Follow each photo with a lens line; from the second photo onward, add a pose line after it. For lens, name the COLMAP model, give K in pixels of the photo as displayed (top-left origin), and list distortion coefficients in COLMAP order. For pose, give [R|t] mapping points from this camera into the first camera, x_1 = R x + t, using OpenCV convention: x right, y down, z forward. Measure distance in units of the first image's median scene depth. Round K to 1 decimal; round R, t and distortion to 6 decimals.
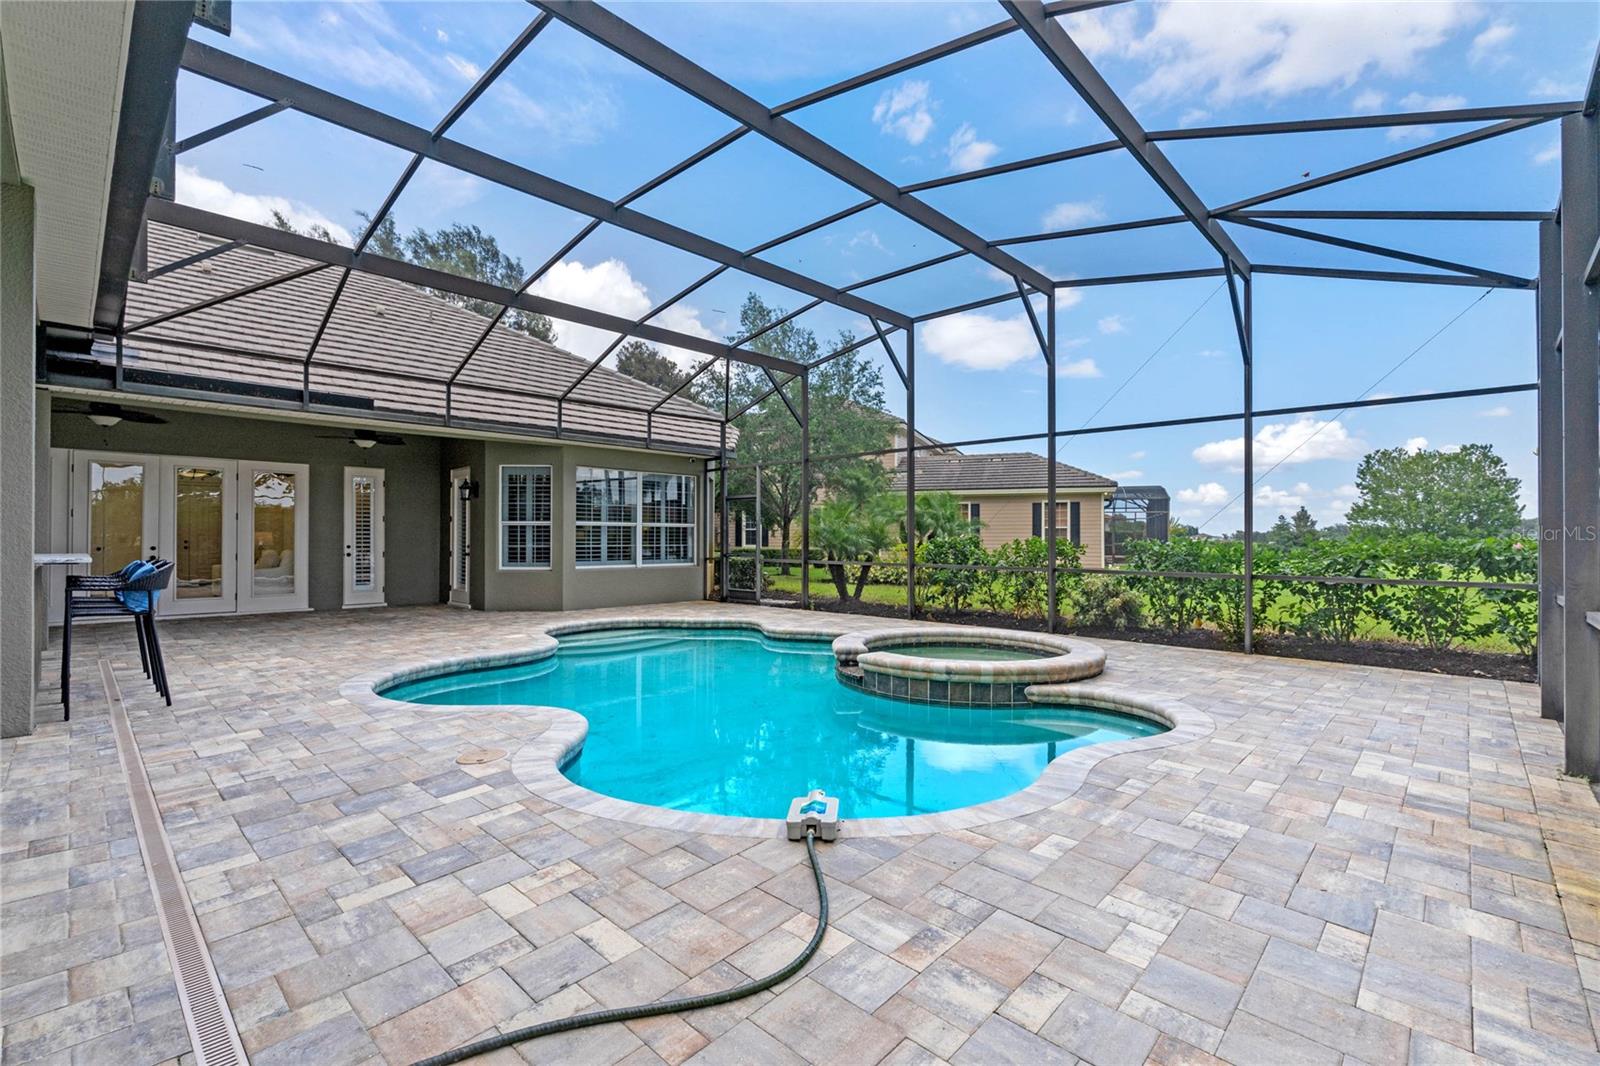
lens RADIAL K [[714.0, 0, 799.8], [0, 714.0, 534.9], [0, 0, 1]] dist [-0.007965, 0.000614]
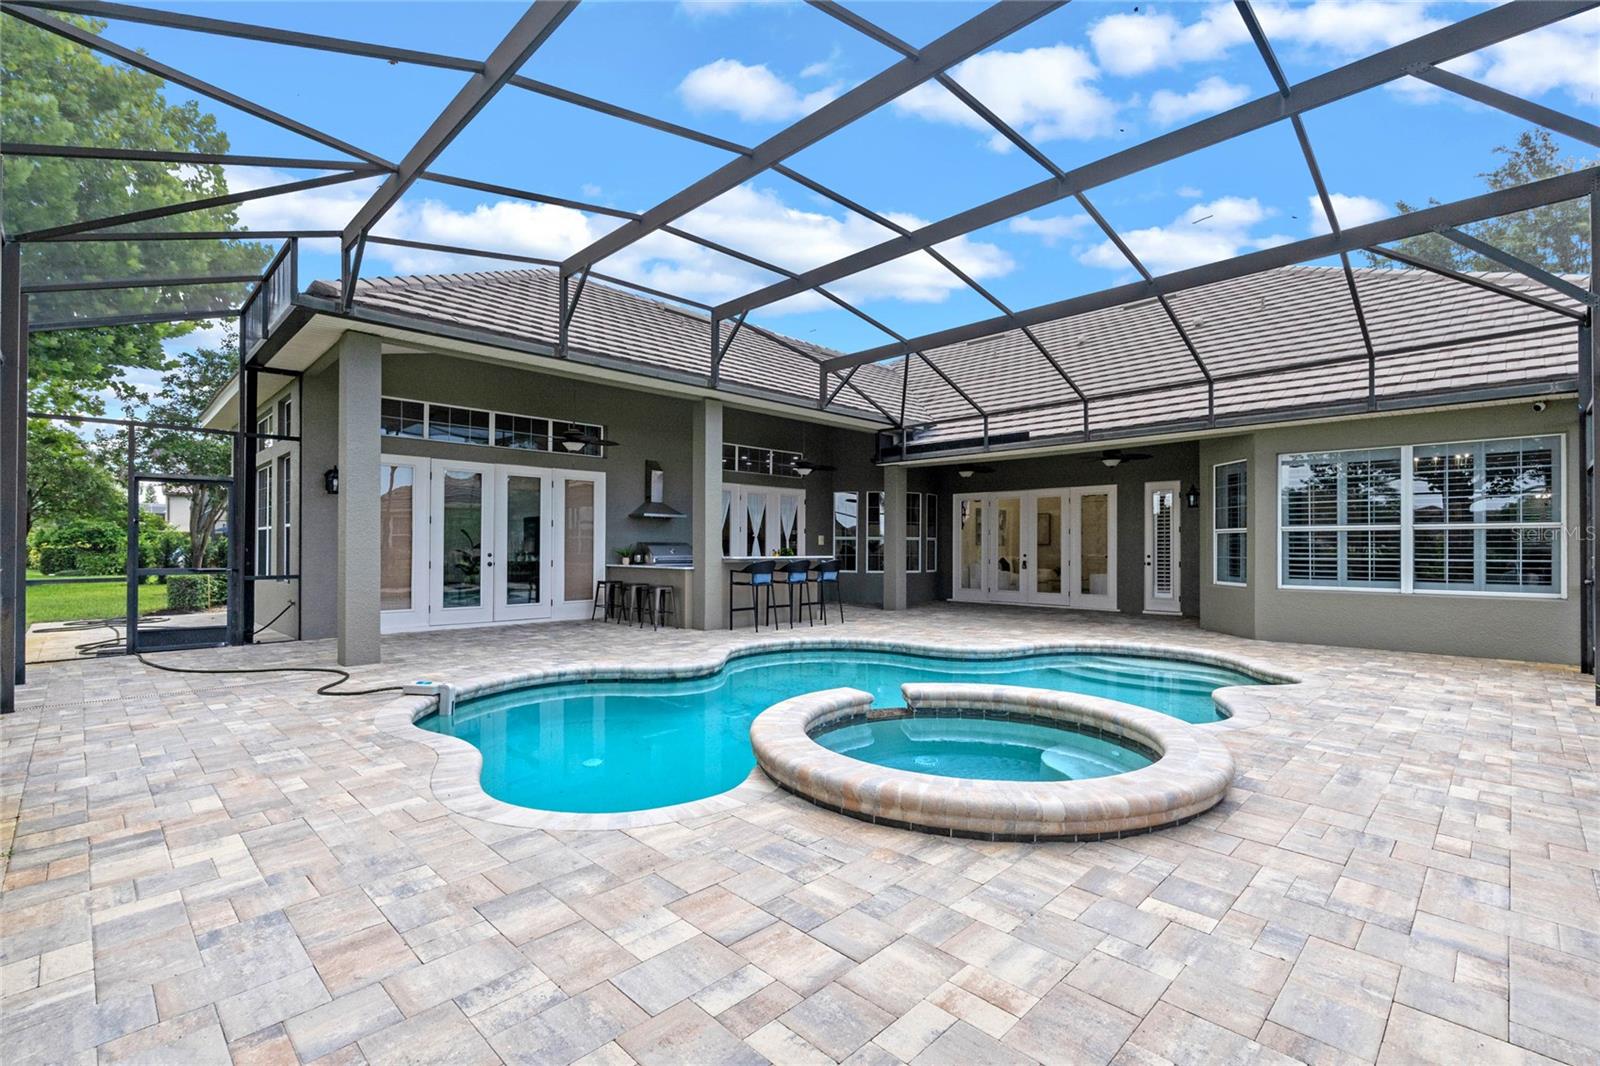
lens RADIAL K [[714.0, 0, 791.3], [0, 714.0, 543.7], [0, 0, 1]] dist [-0.007965, 0.000614]
pose [[-0.029301, -0.008015, -0.999539, 0.641322], [0.003167, 0.999962, -0.008111, 0.005907], [0.999566, -0.003403, -0.029274, 0.675962]]
